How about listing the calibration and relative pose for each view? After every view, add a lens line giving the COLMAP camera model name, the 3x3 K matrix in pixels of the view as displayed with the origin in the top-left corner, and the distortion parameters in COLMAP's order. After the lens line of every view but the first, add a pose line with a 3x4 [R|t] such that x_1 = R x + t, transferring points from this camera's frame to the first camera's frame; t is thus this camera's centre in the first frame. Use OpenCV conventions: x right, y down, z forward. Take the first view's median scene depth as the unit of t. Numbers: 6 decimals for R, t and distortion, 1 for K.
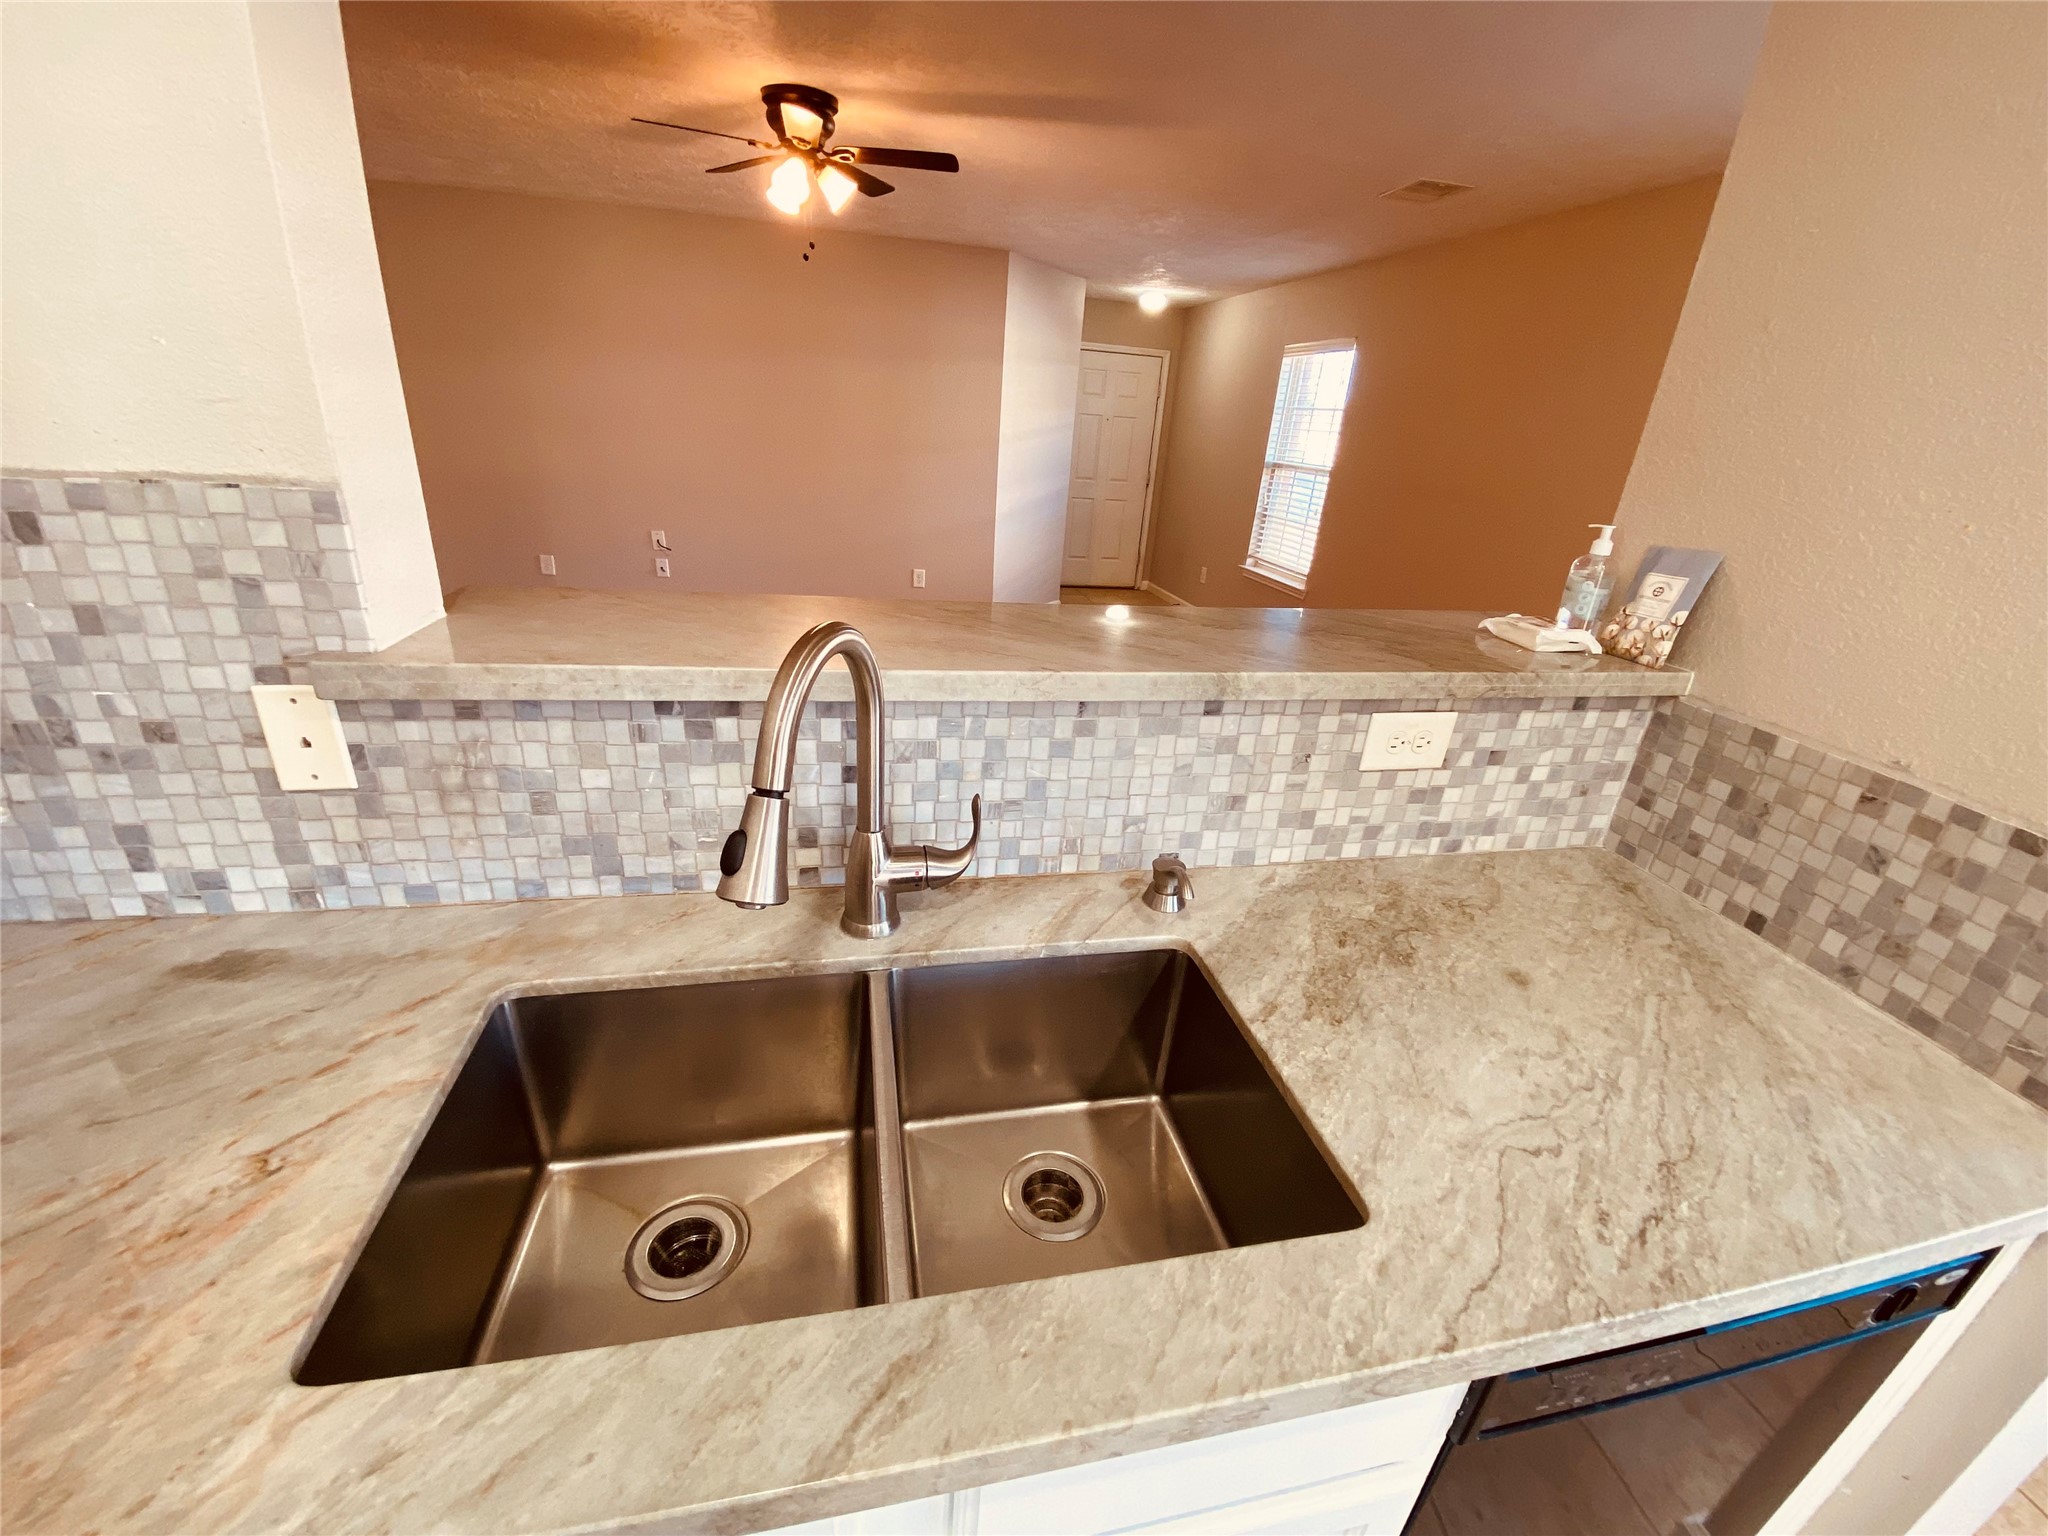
lens RADIAL K [[836.9, 0, 1053.4], [0, 836.9, 790.5], [0, 0, 1]] dist [0.035273, -0.028452]
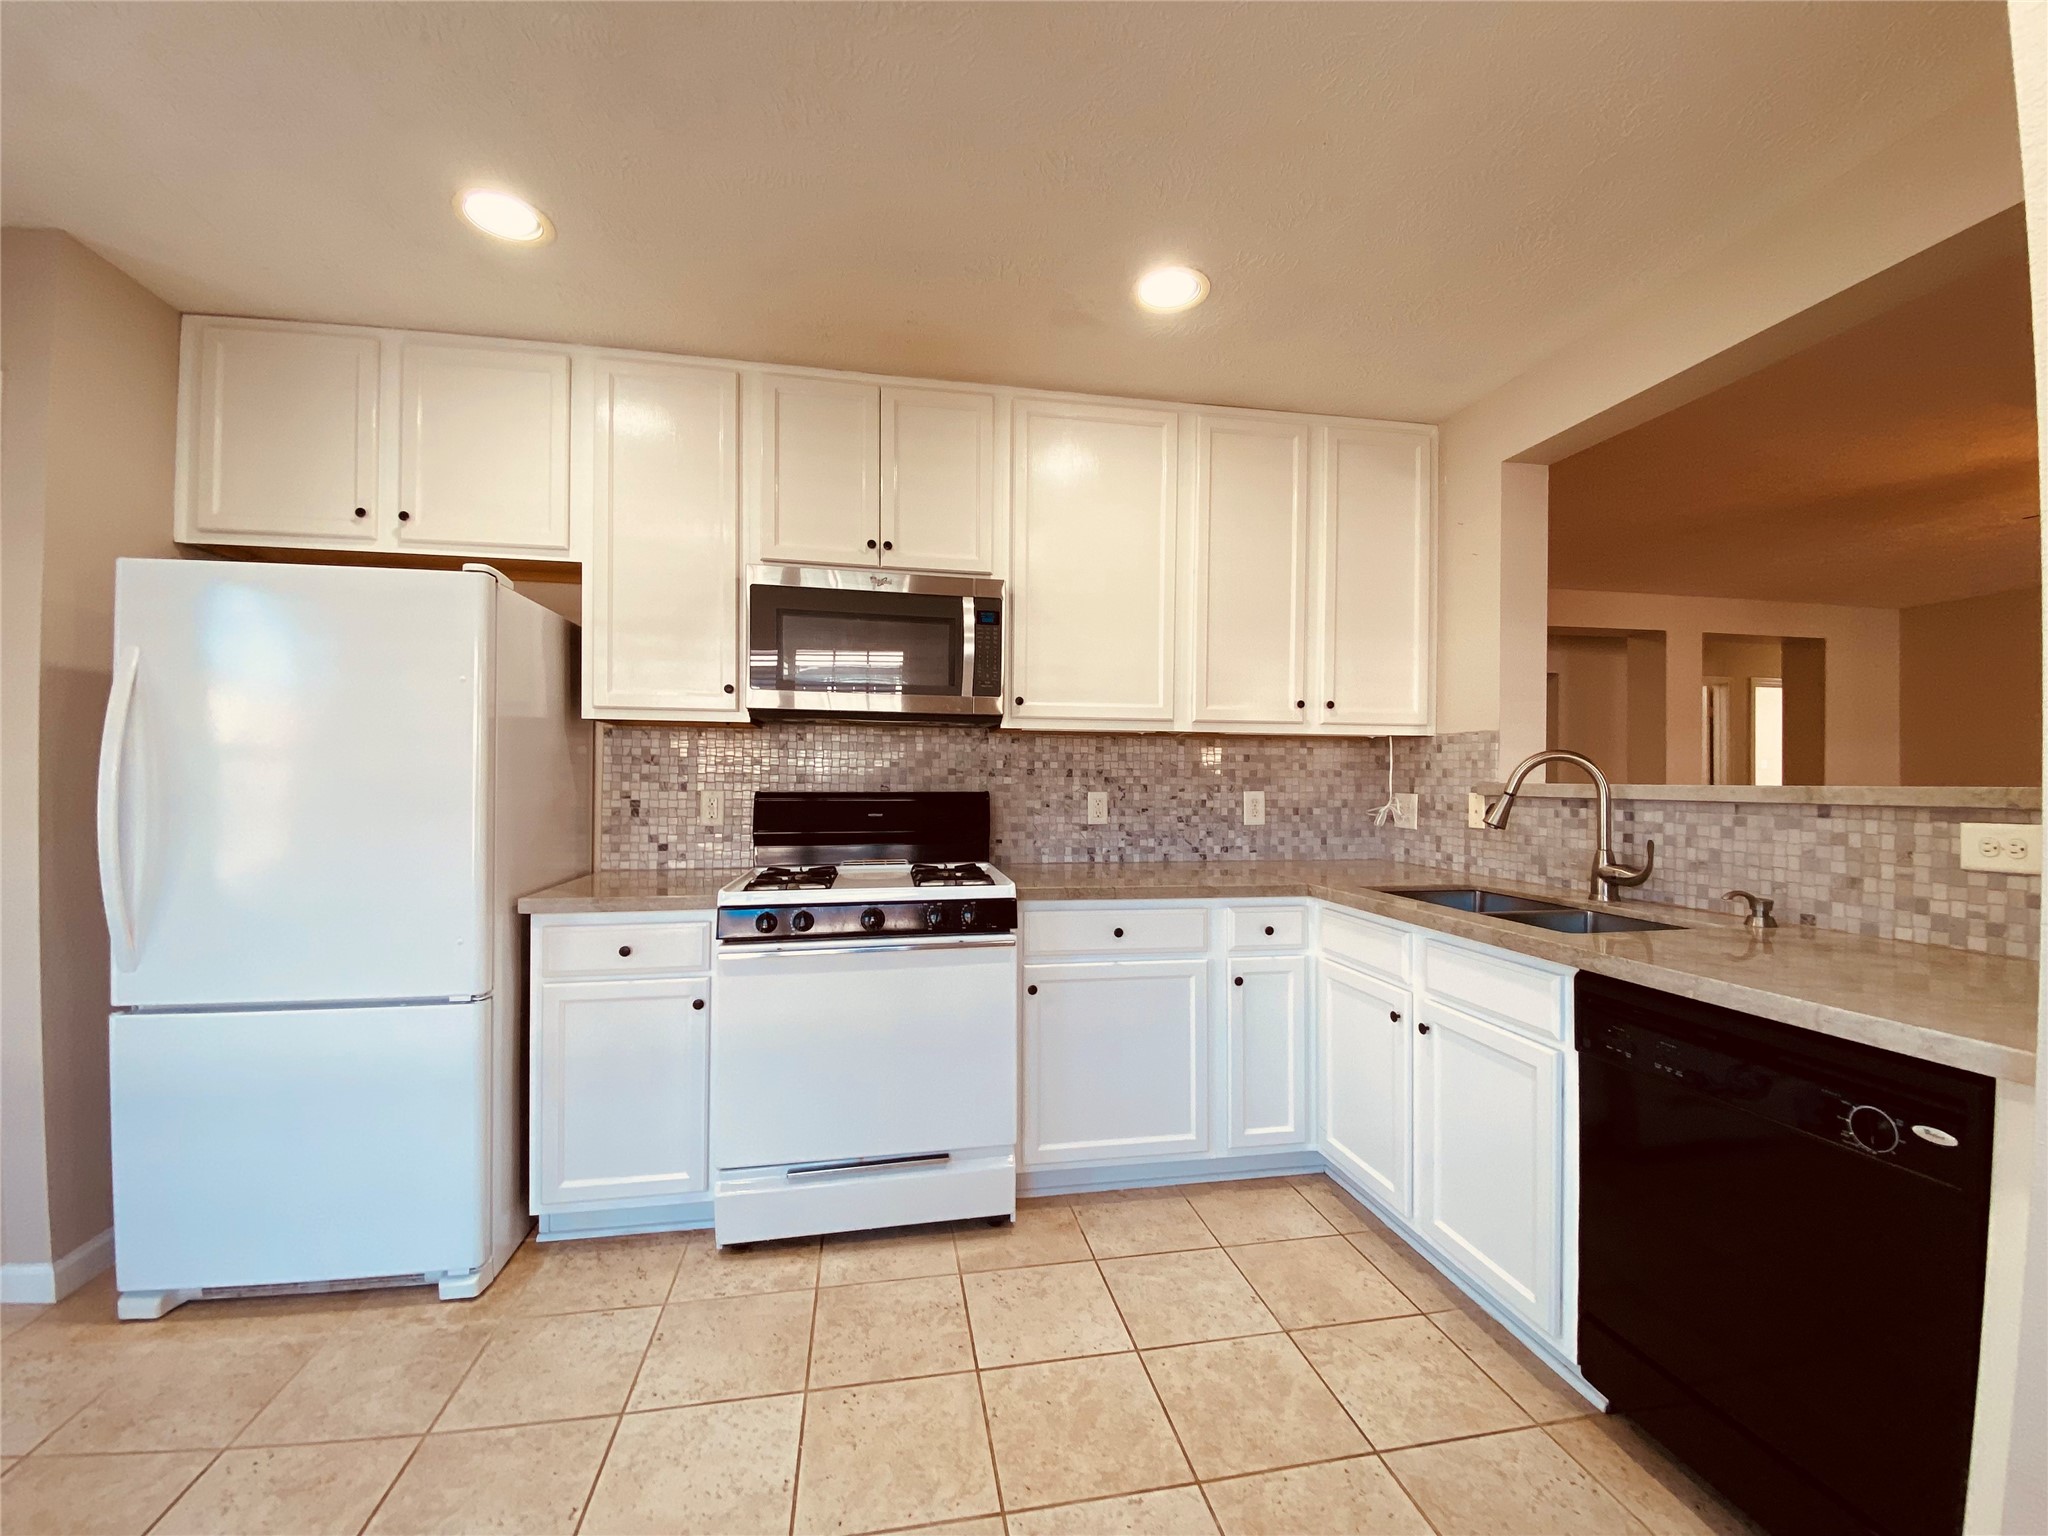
lens RADIAL K [[827.9, 0, 1025.8], [0, 827.9, 771.5], [0, 0, 1]] dist [0.035372, -0.027125]
pose [[-0.034007, -0.078307, -0.996349, 1.775182], [-0.408536, 0.910920, -0.057649, 0.523715], [0.912109, 0.405084, -0.062969, -0.302349]]
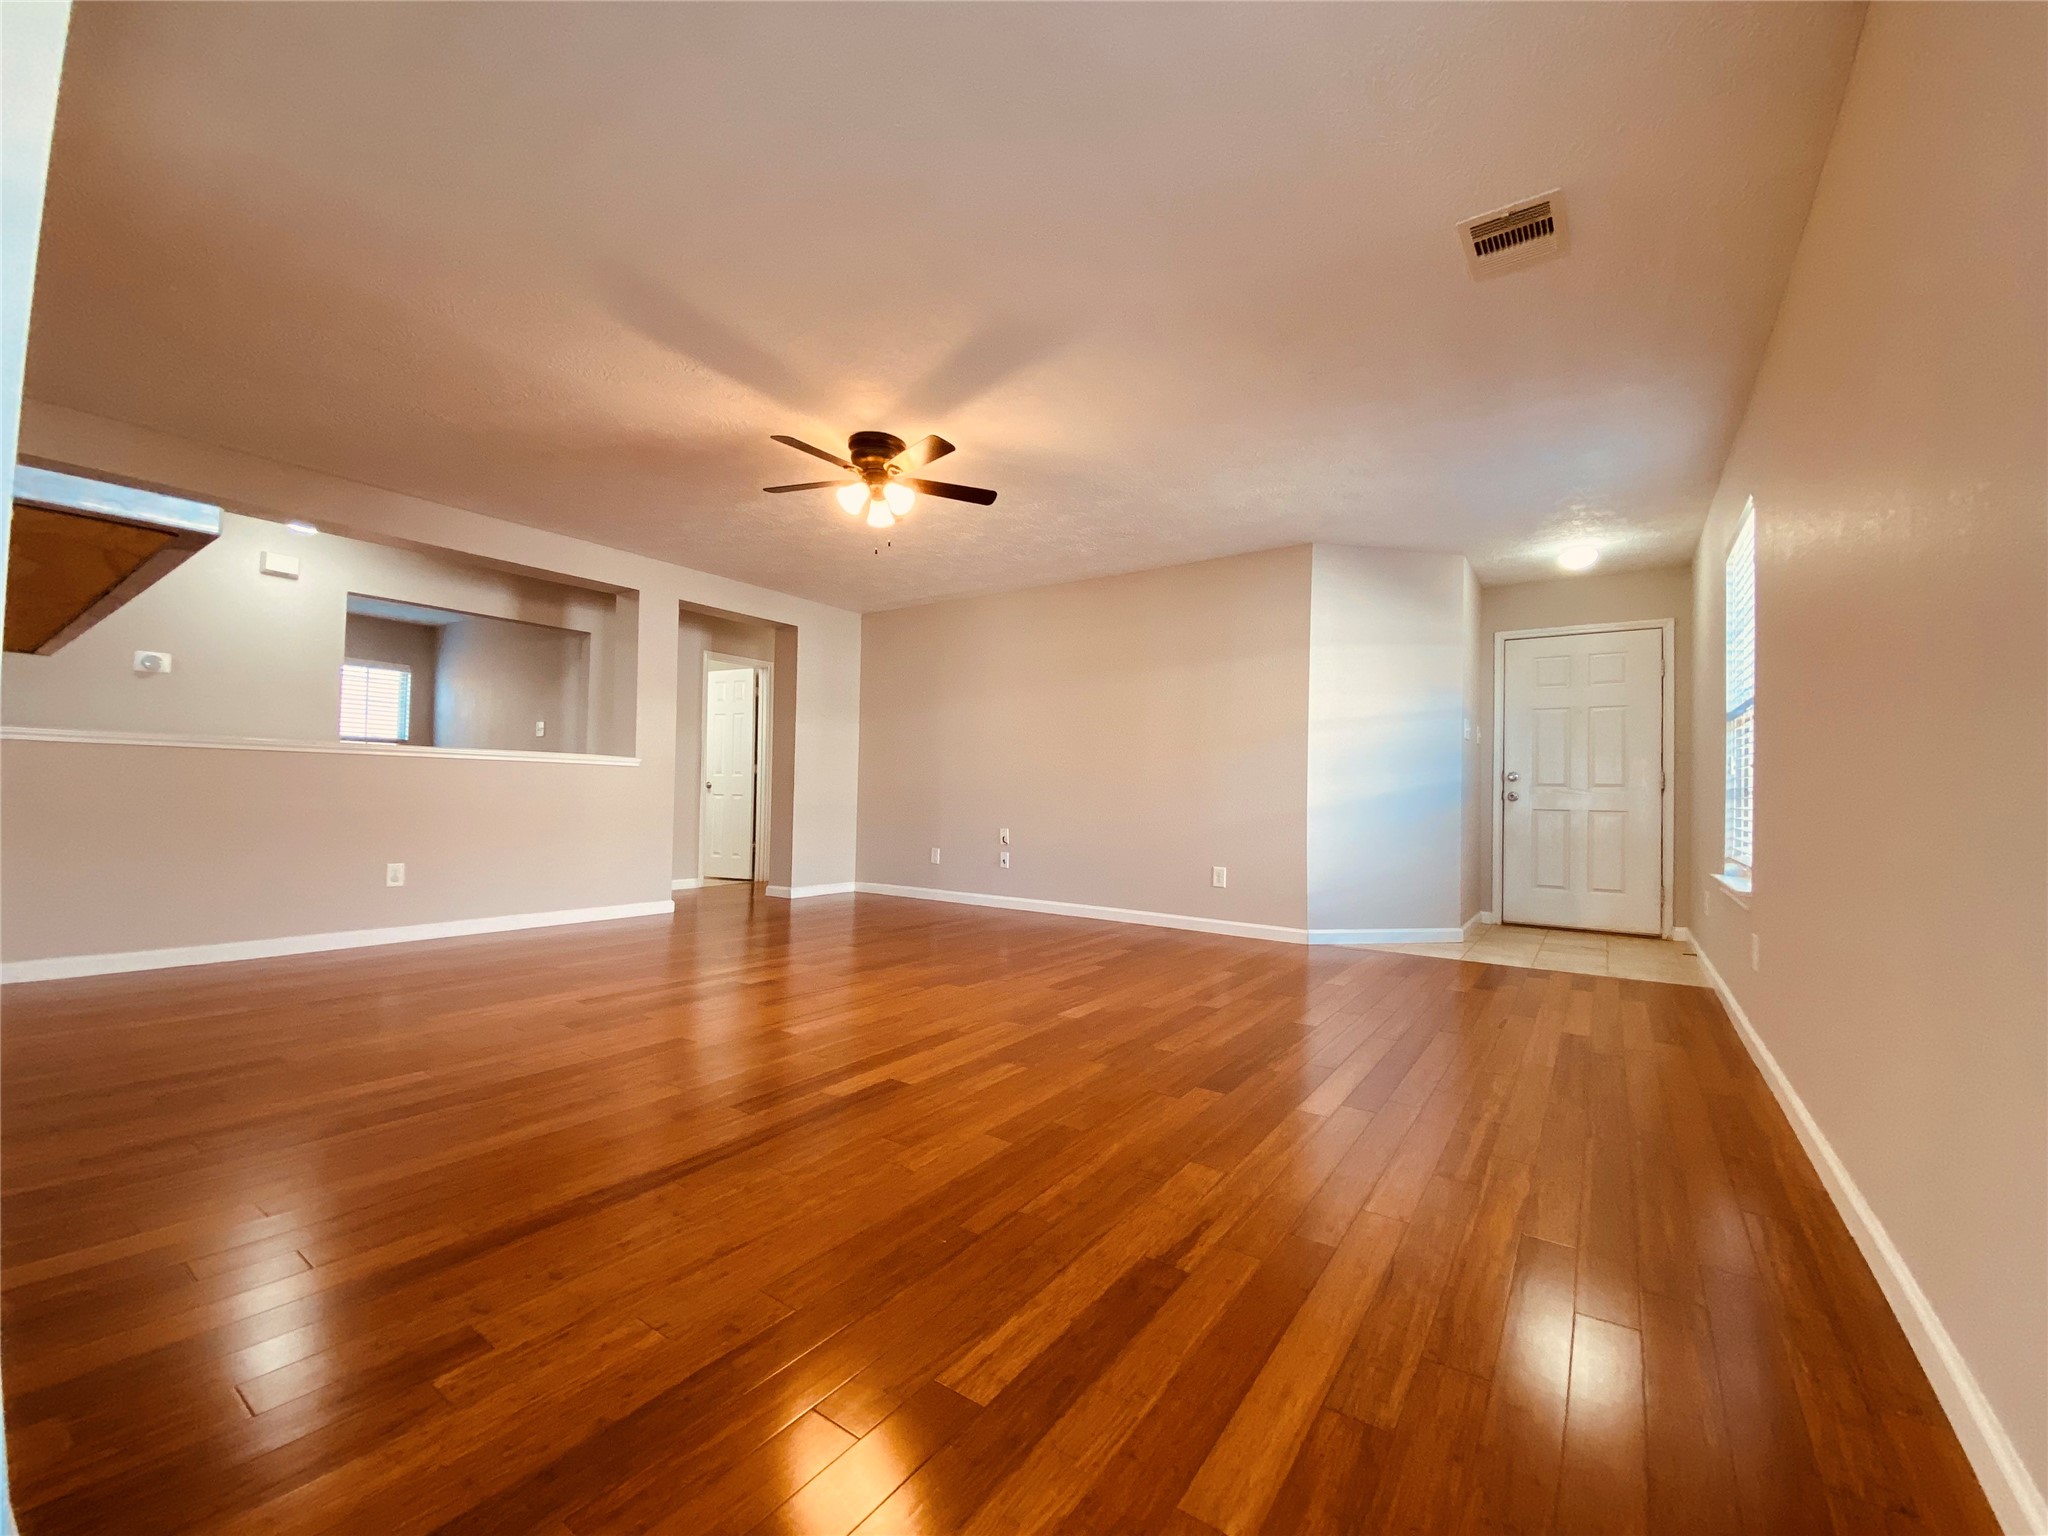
lens RADIAL K [[840.7, 0, 1017.9], [0, 840.7, 778.4], [0, 0, 1]] dist [0.030635, -0.028804]
pose [[0.668630, -0.073520, -0.739952, 2.016217], [-0.272229, 0.901815, -0.335592, 0.060509], [0.691972, 0.425823, 0.582966, 1.568982]]
